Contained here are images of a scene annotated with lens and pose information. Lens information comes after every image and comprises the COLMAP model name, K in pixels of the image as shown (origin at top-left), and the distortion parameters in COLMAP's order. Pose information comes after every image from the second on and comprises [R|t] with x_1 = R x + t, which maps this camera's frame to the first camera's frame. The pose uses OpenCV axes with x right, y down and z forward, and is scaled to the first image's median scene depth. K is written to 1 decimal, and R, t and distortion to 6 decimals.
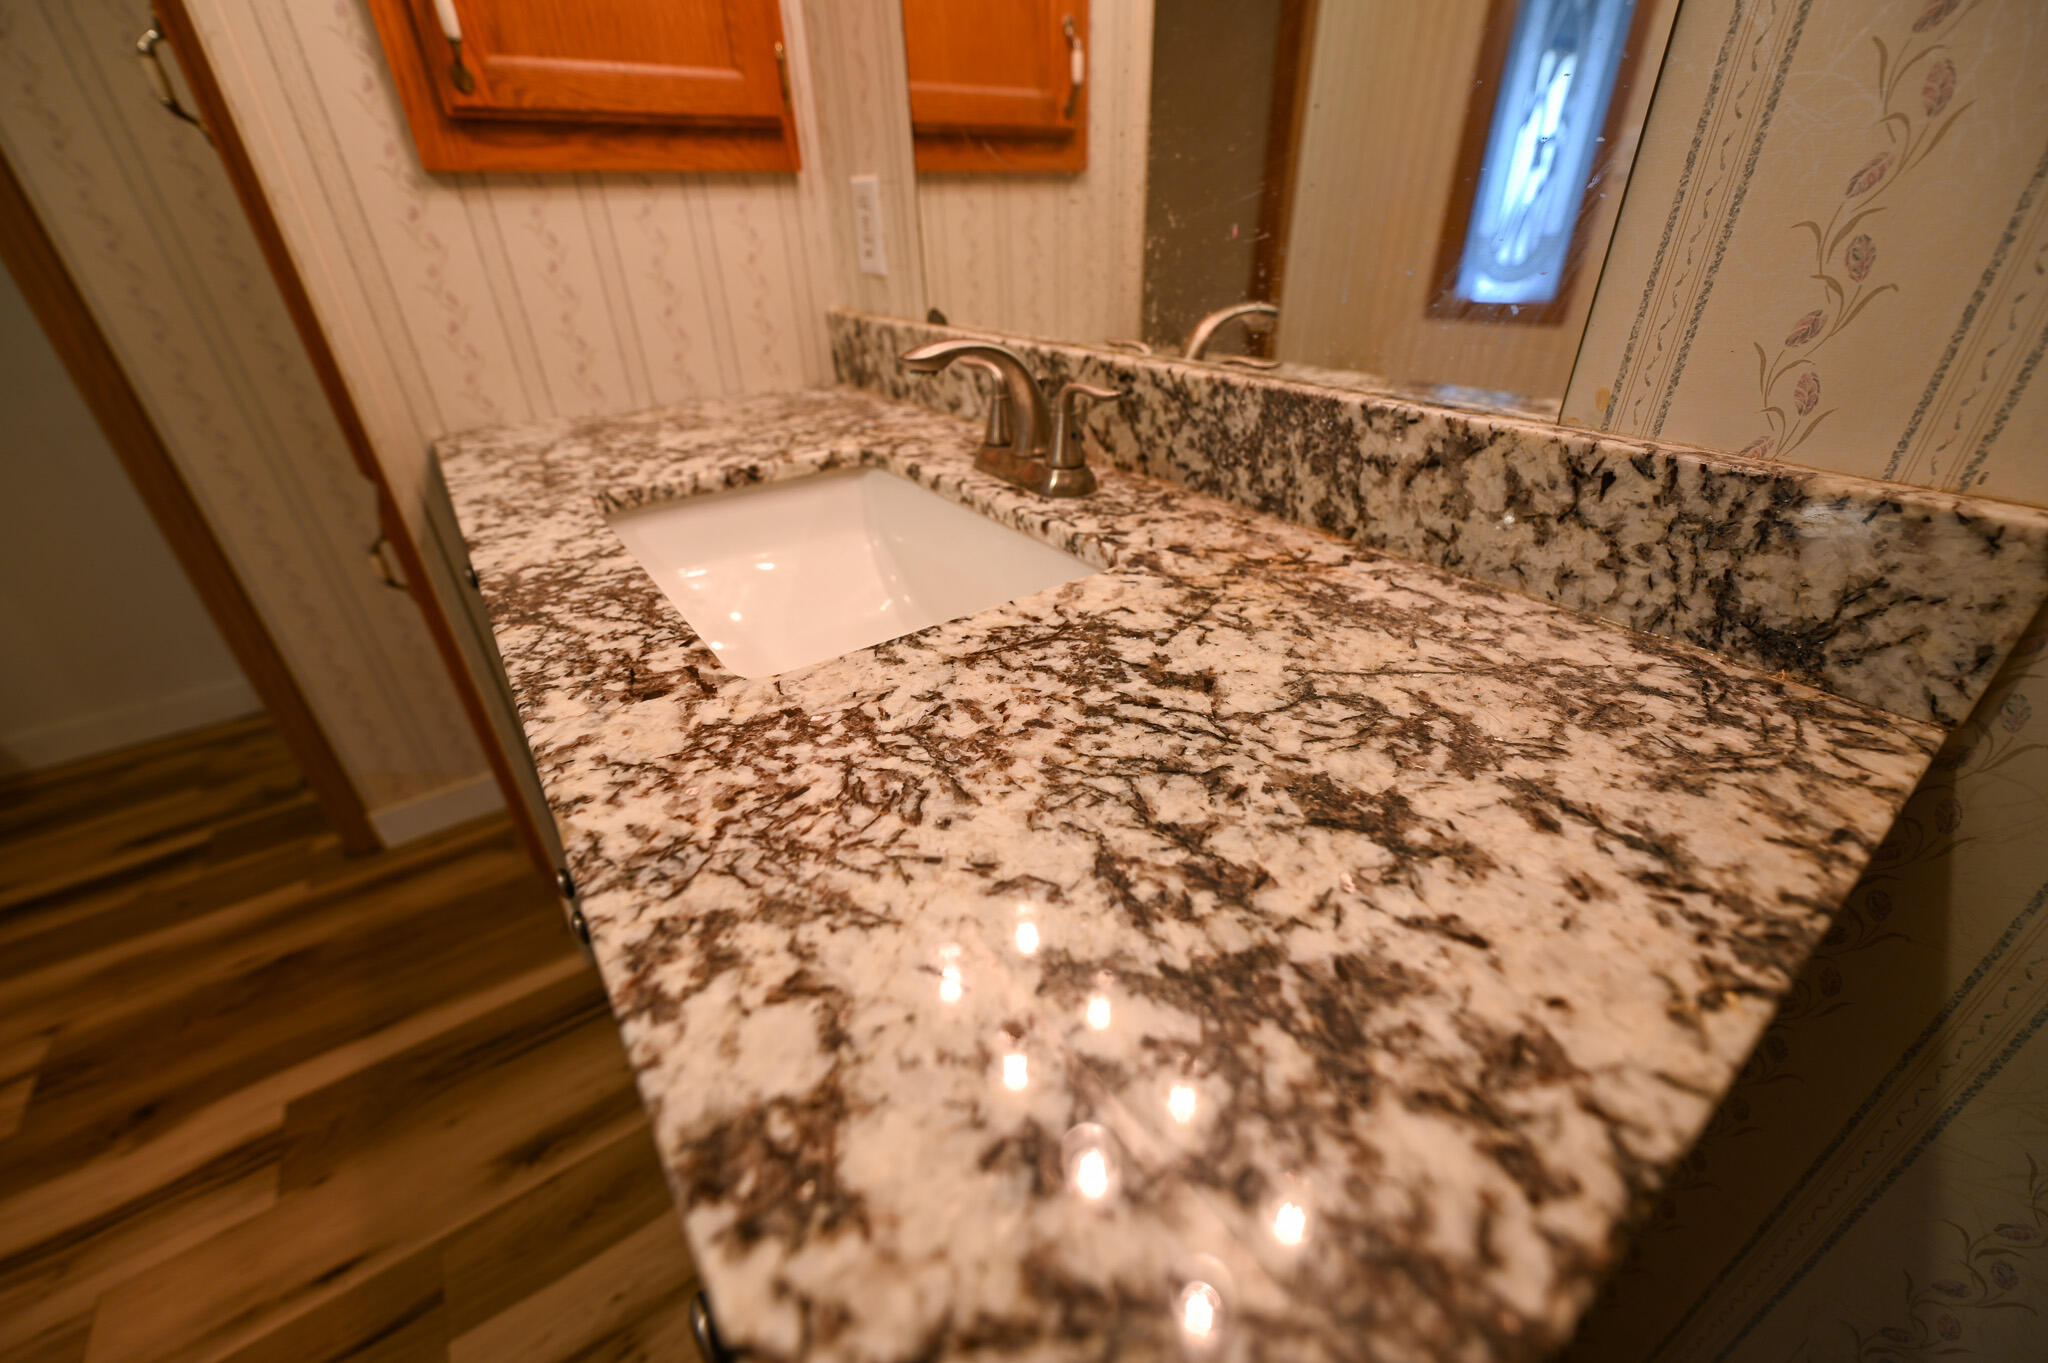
lens RADIAL K [[814.5, 0, 1025.3], [0, 814.5, 677.5], [0, 0, 1]] dist [-0.004064, -0.000855]
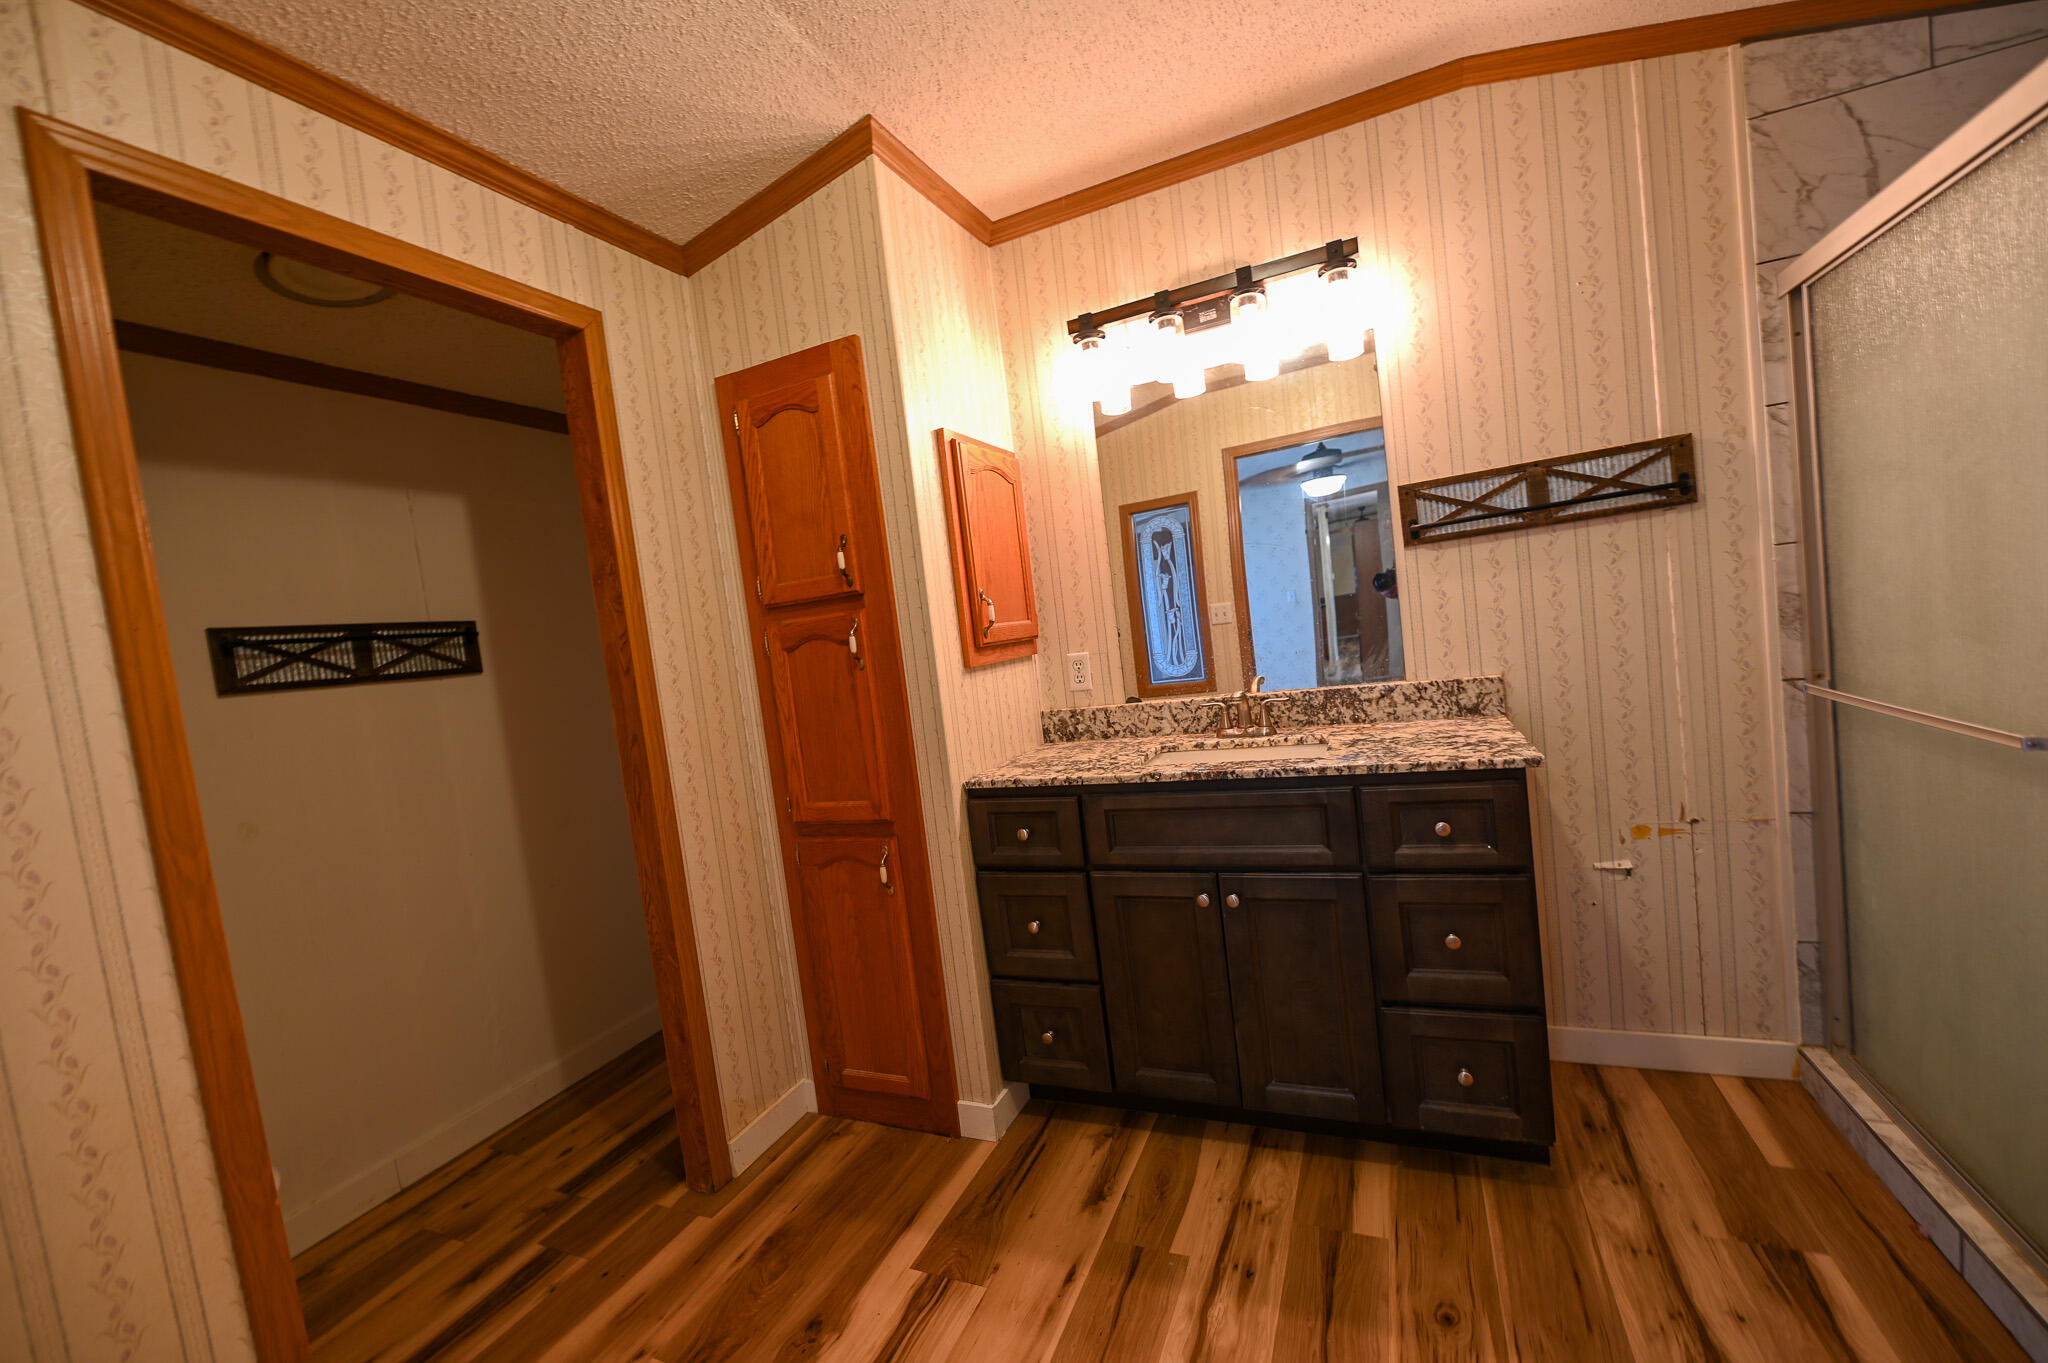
lens RADIAL K [[815.9, 0, 1035.5], [0, 815.9, 673.0], [0, 0, 1]] dist [-0.006725, -0.000502]
pose [[0.850669, -0.105183, 0.515072, -2.811781], [0.341481, 0.855485, -0.389276, 0.574092], [-0.399691, 0.507032, 0.763653, -1.338192]]
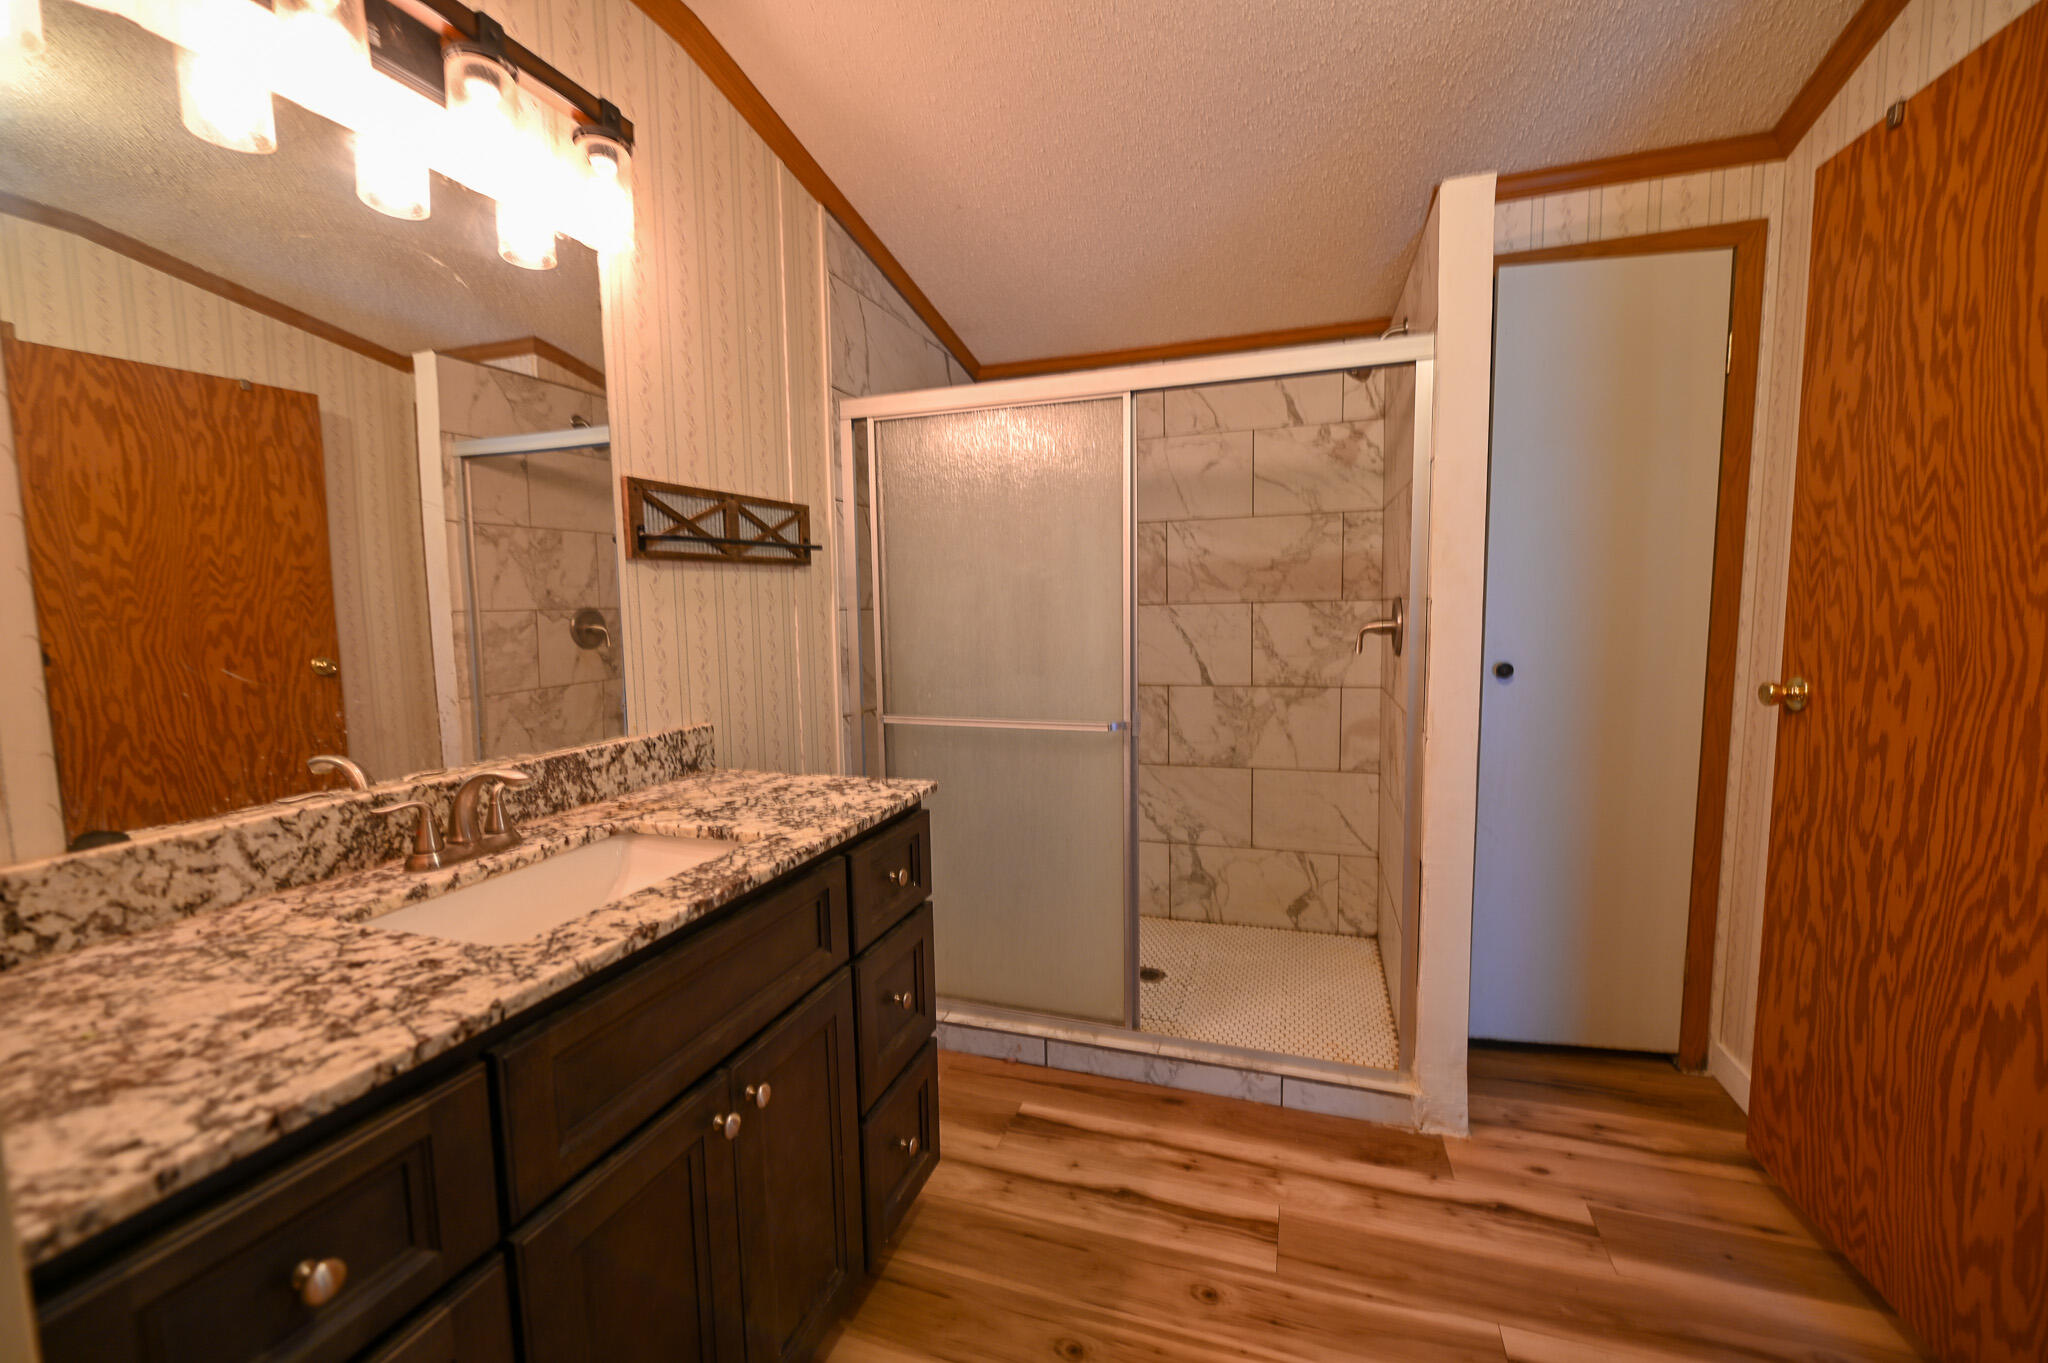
lens RADIAL K [[809.7, 0, 1024.0], [0, 809.7, 681.5], [0, 0, 1]] dist [-0.003720, -0.002708]
pose [[-0.581312, -0.040360, 0.812679, -2.472953], [0.432122, 0.830972, 0.350366, -0.815041], [-0.689454, 0.554848, -0.465614, 1.108456]]
